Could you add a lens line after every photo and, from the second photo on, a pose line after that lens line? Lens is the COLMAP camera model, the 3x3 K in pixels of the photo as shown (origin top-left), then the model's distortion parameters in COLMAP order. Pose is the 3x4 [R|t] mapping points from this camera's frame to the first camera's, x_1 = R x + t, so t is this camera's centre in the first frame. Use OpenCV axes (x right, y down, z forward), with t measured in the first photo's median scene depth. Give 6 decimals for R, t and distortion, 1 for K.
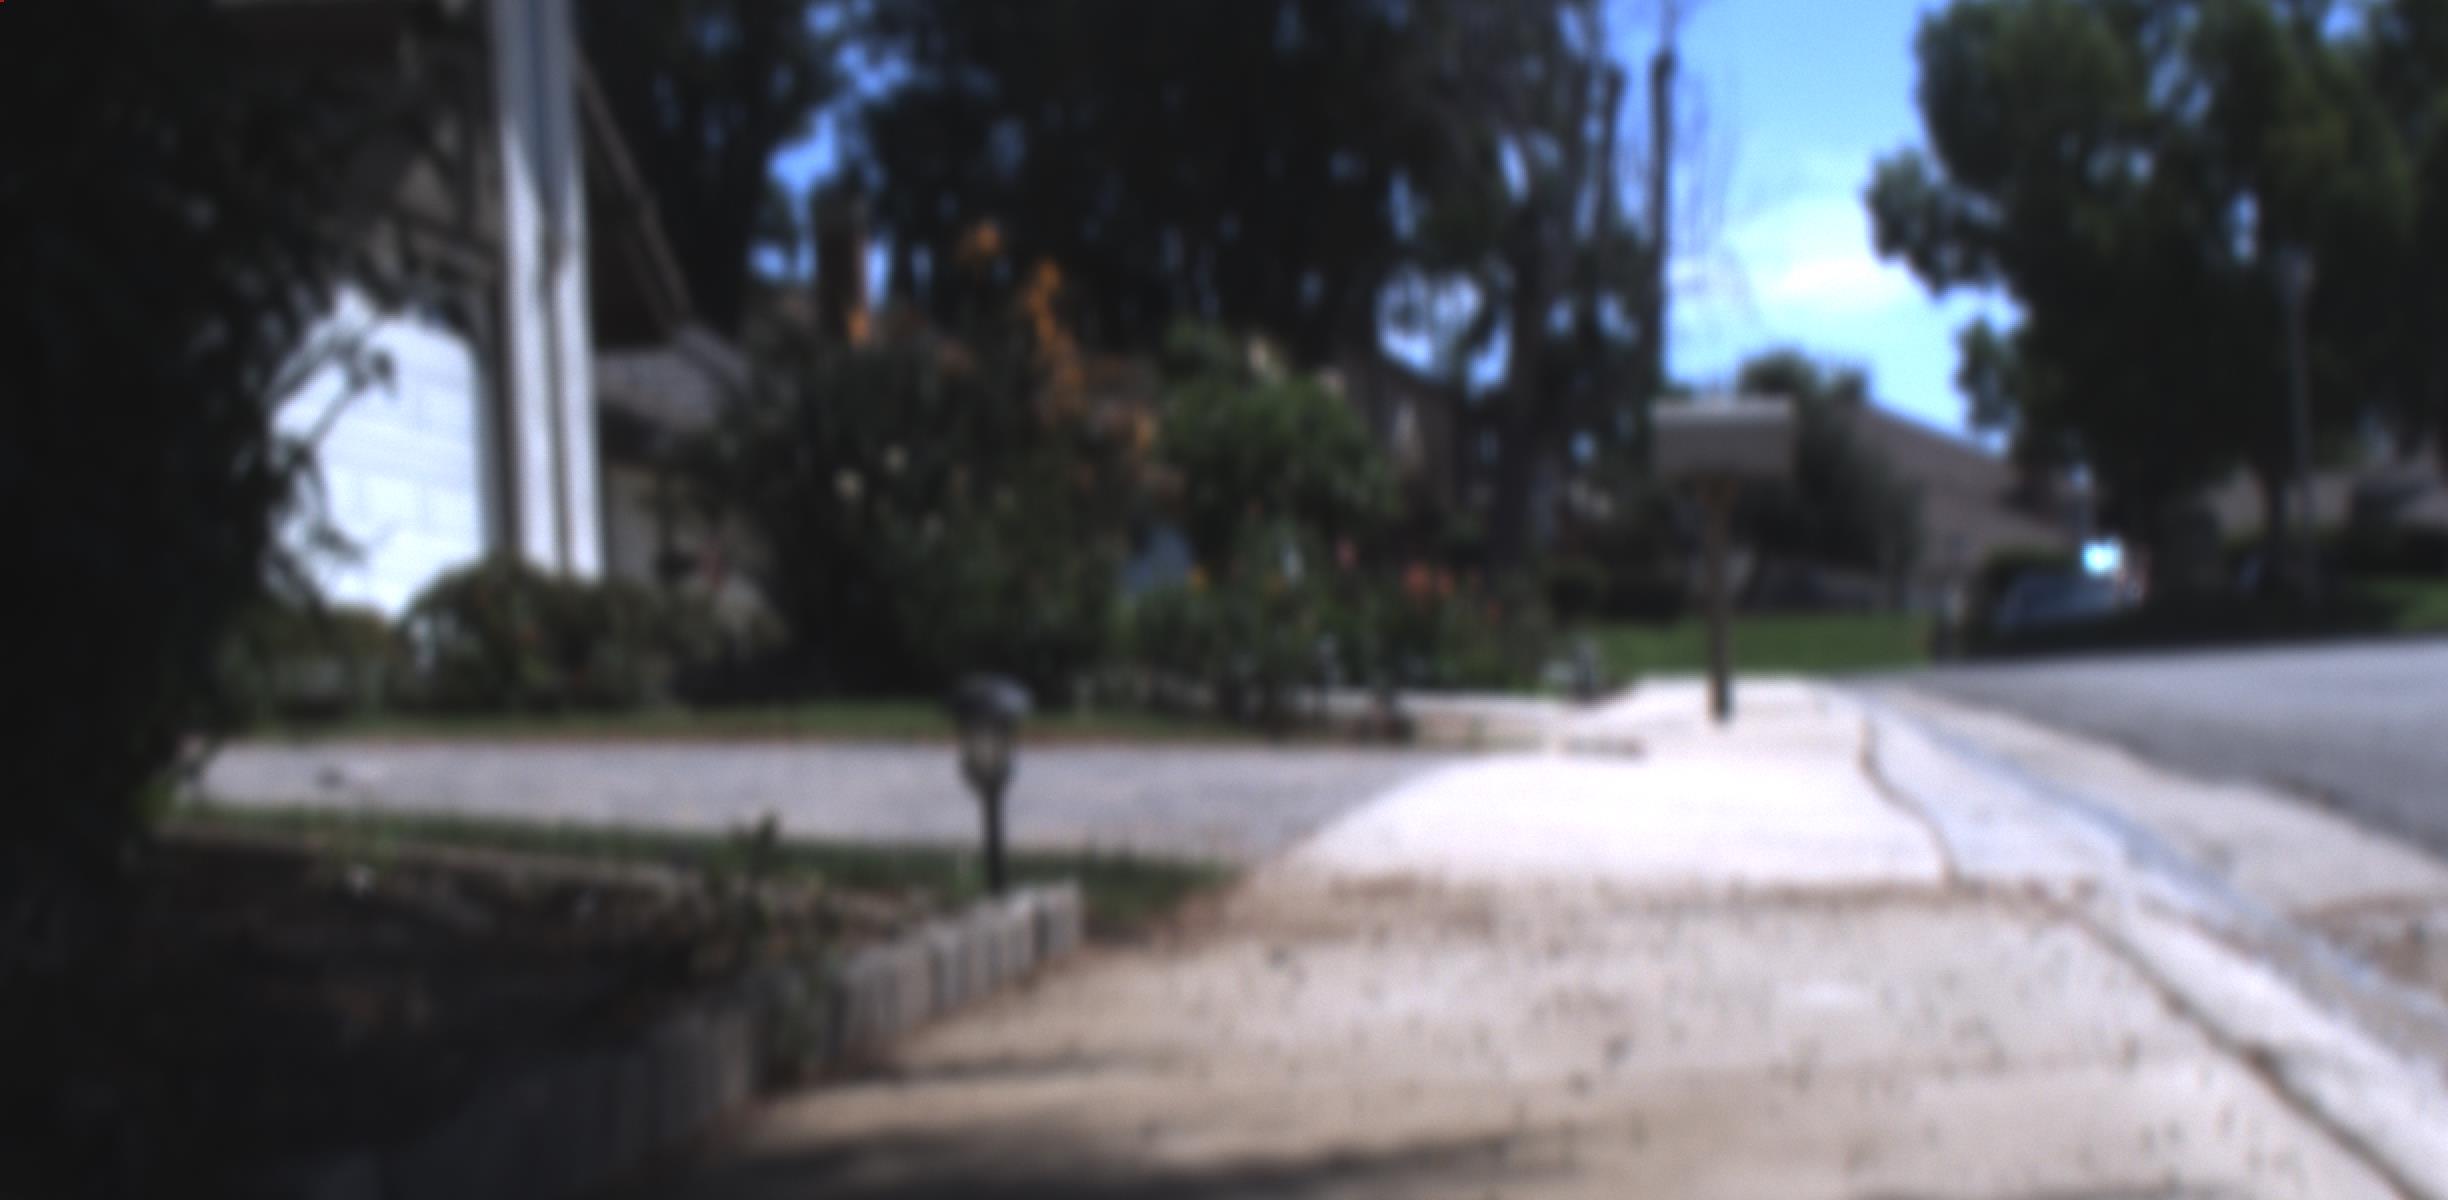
lens RADIAL K [[5331.2, 0, 1237.3], [0, 5331.2, 588.3], [0, 0, 1]] dist [-0.043552, 0.000000]
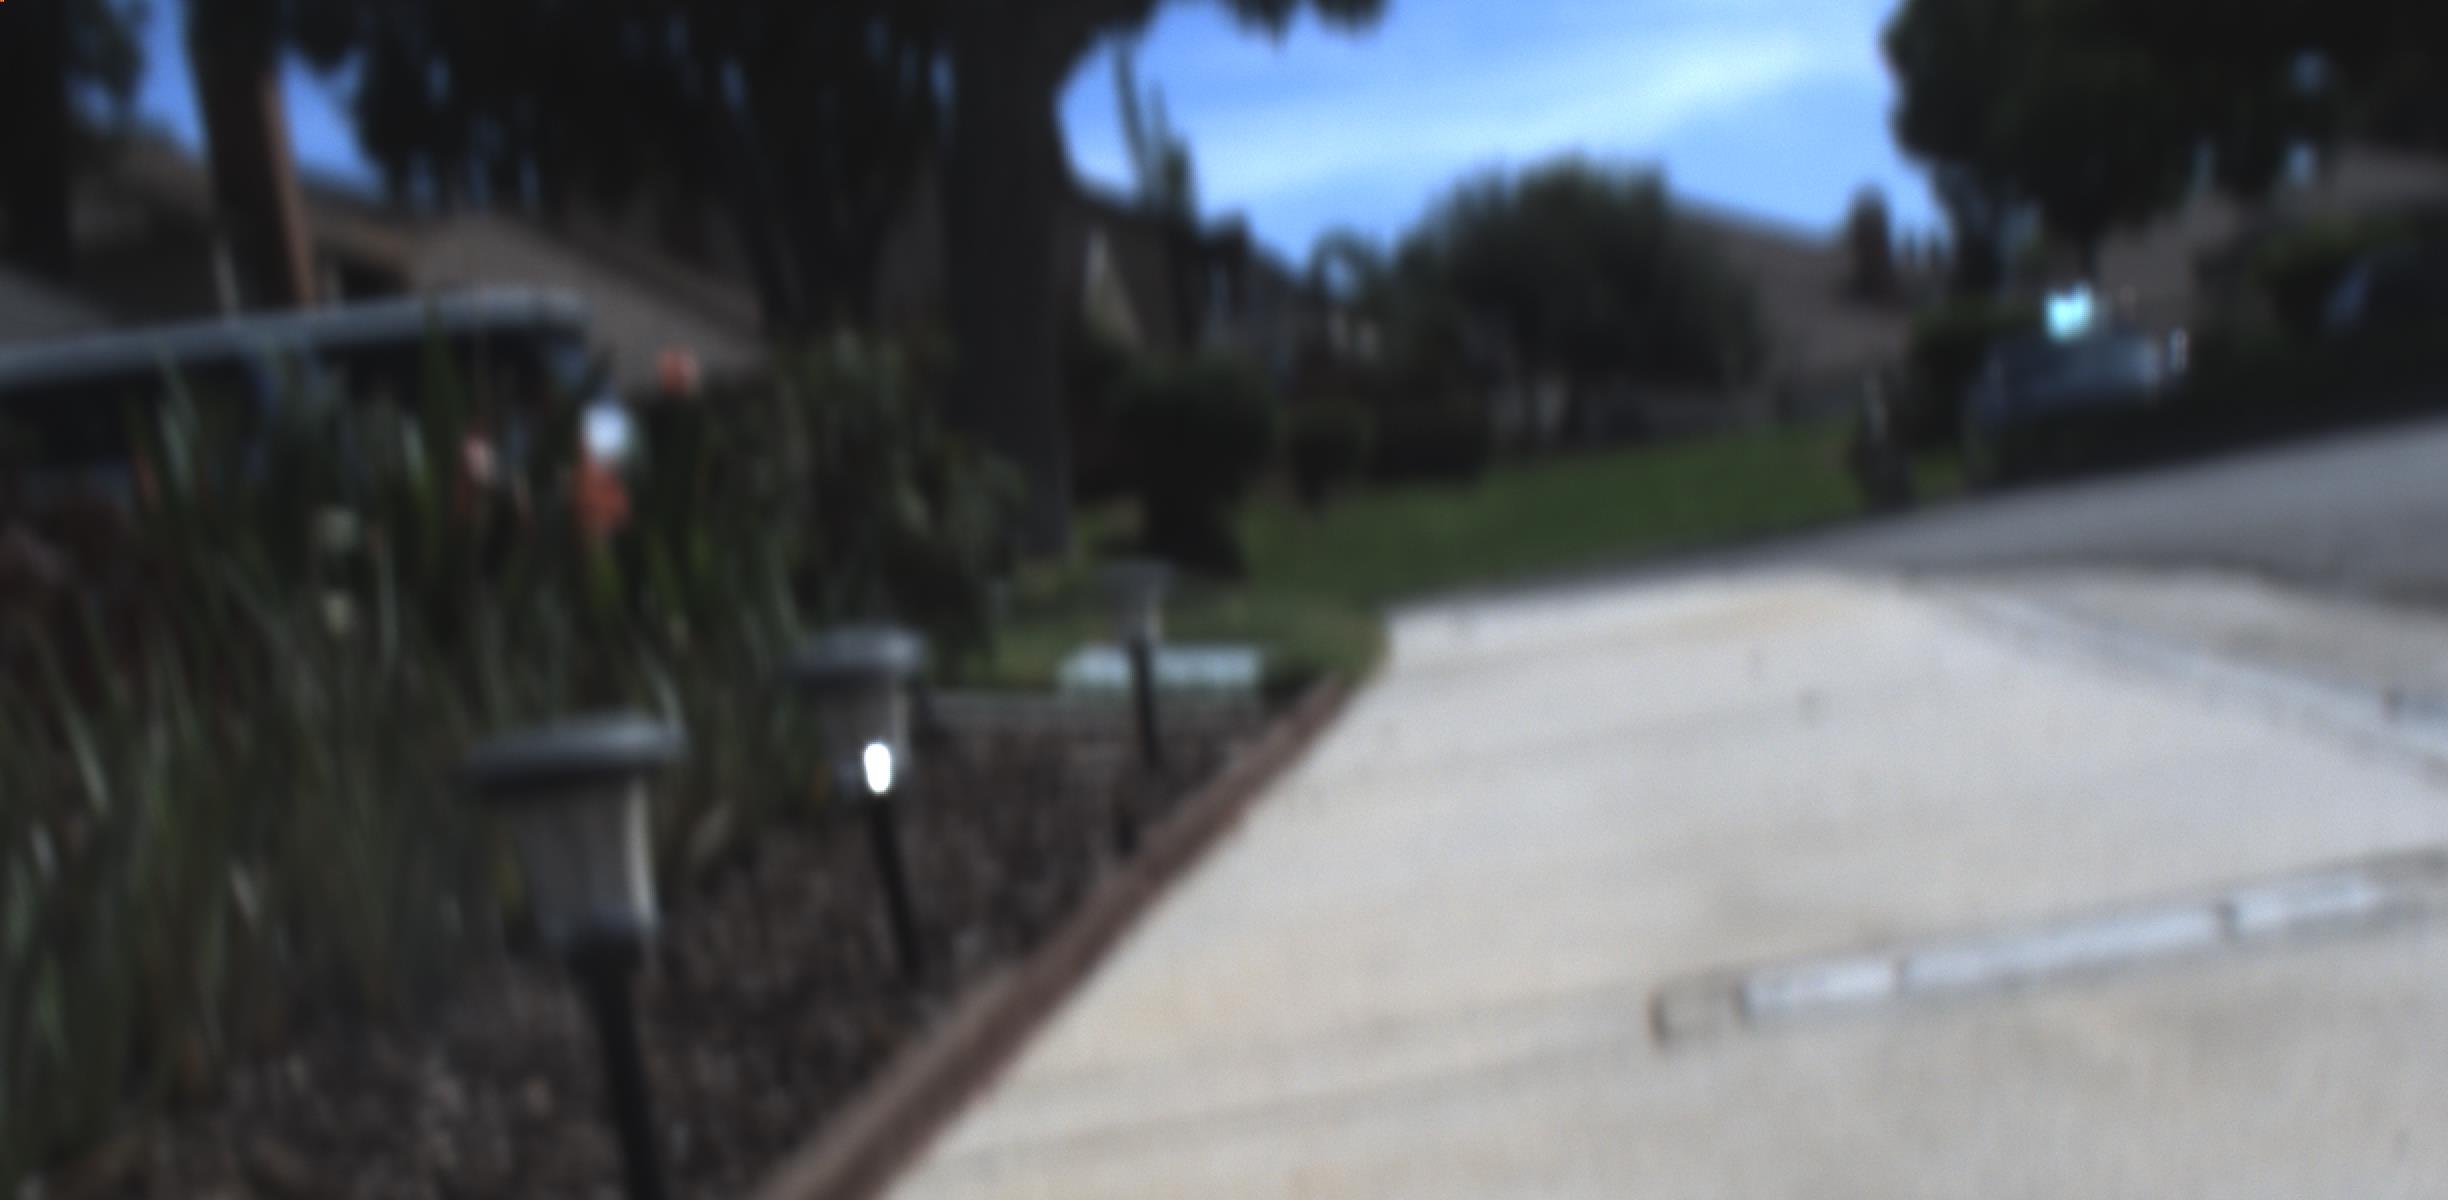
lens RADIAL K [[5331.2, 0, 1236.2], [0, 5331.2, 607.1], [0, 0, 1]] dist [-0.043552, 0.000000]
pose [[0.992375, -0.118588, 0.033590, 0.051522], [0.117801, 0.992735, 0.024516, 0.005163], [-0.036253, -0.020372, 0.999135, 0.620935]]
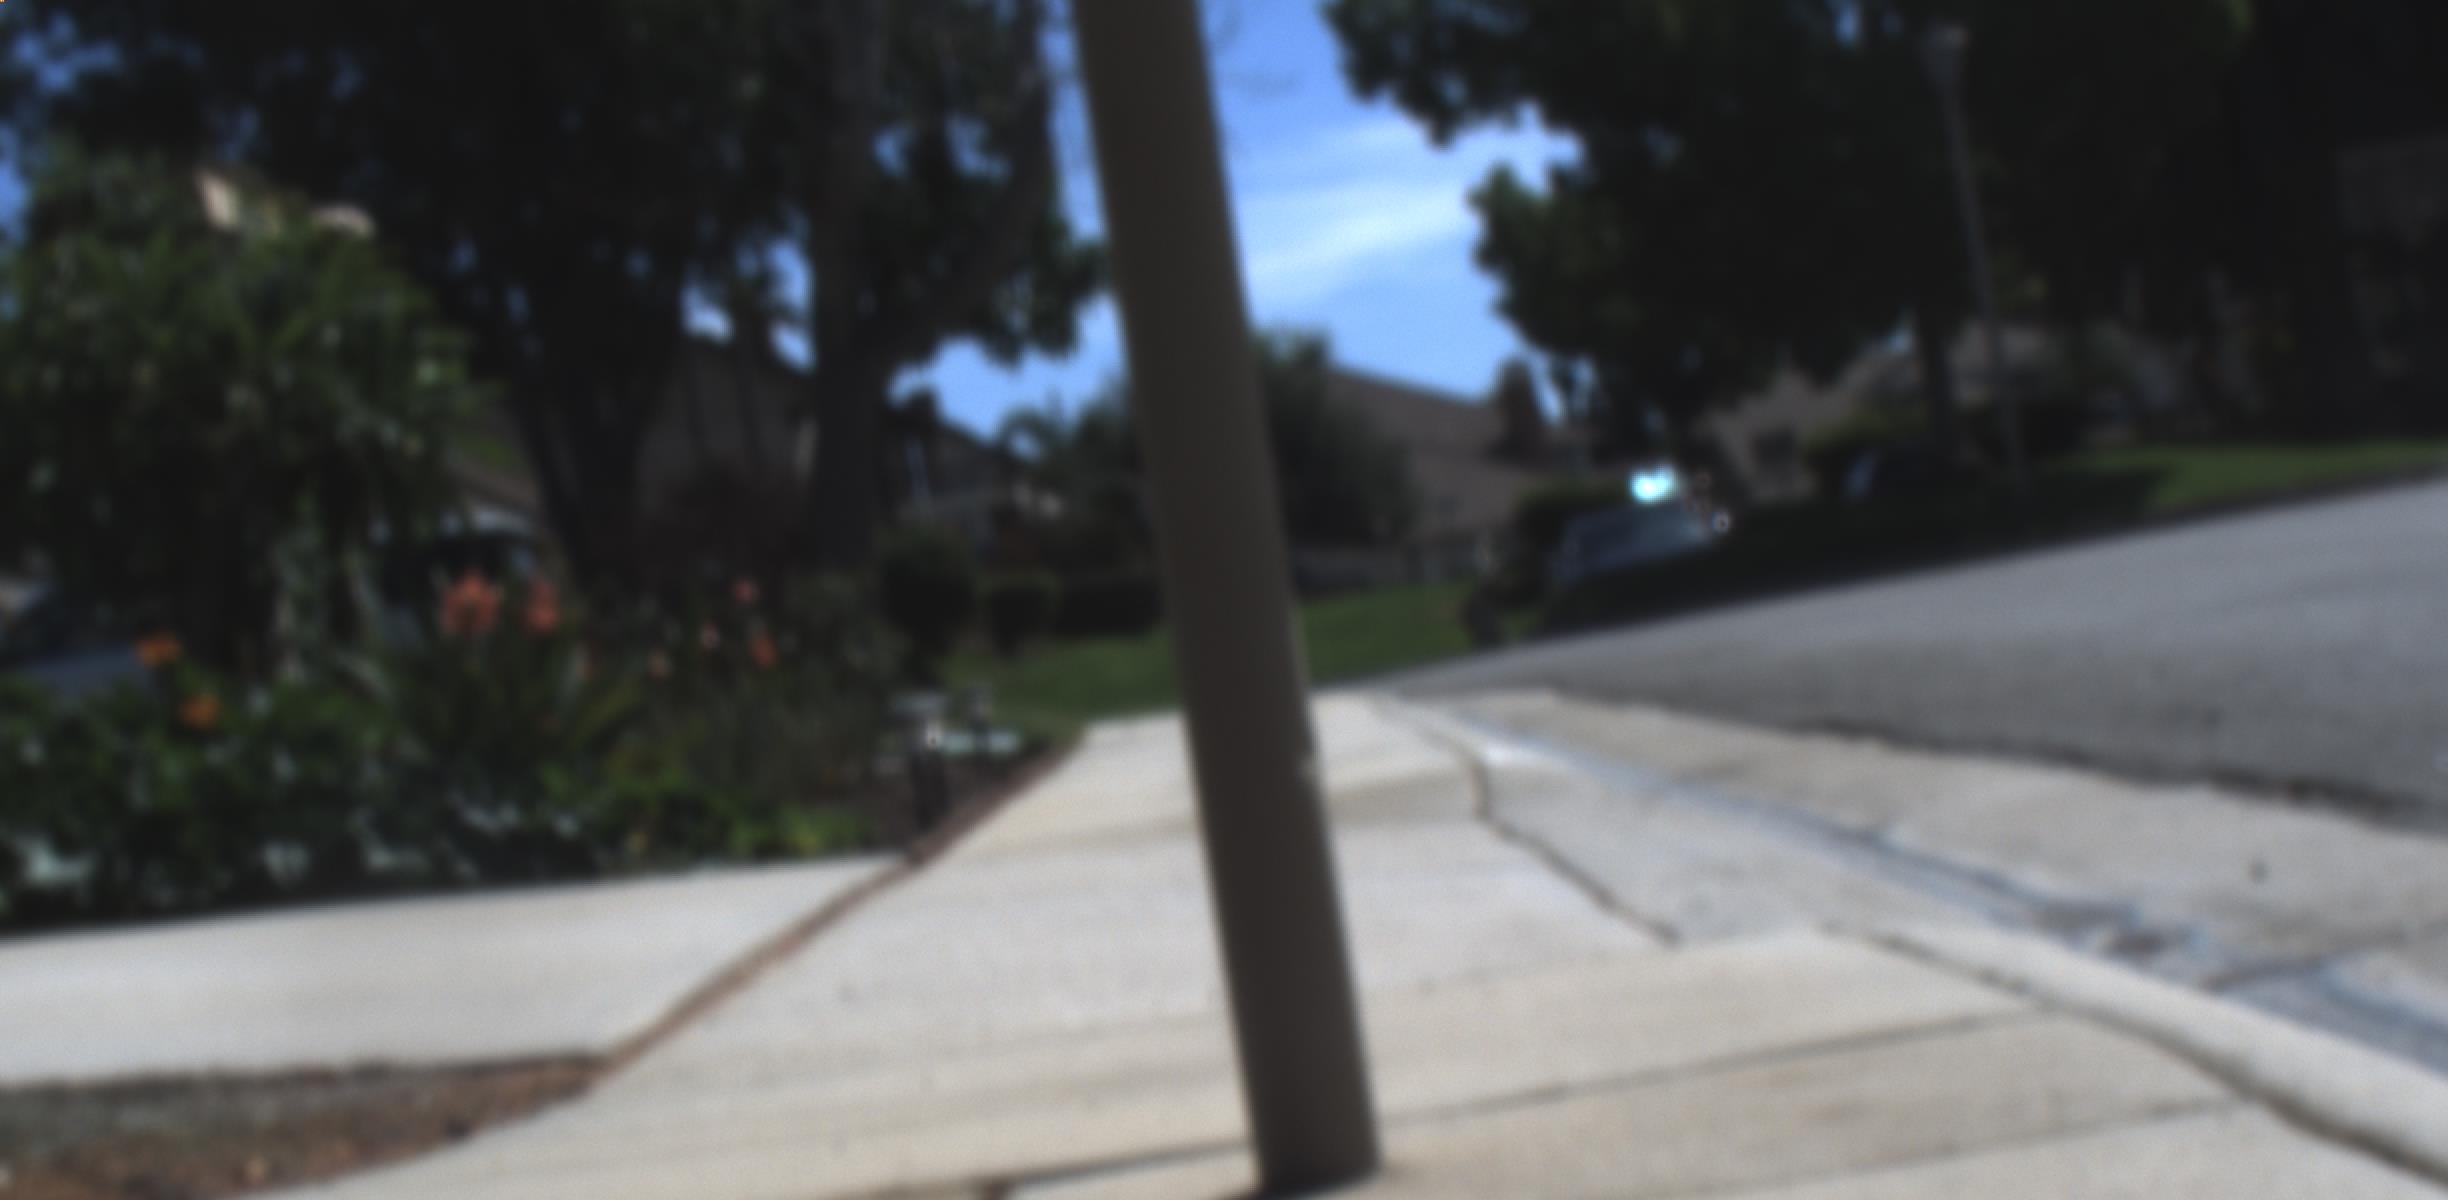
lens RADIAL K [[5331.2, 0, 1245.3], [0, 5331.2, 603.1], [0, 0, 1]] dist [-0.043552, 0.000000]
pose [[0.987317, -0.124430, 0.098598, 0.034448], [0.124695, 0.992189, 0.003490, 0.002966], [-0.098262, 0.008849, 0.995121, 0.384970]]
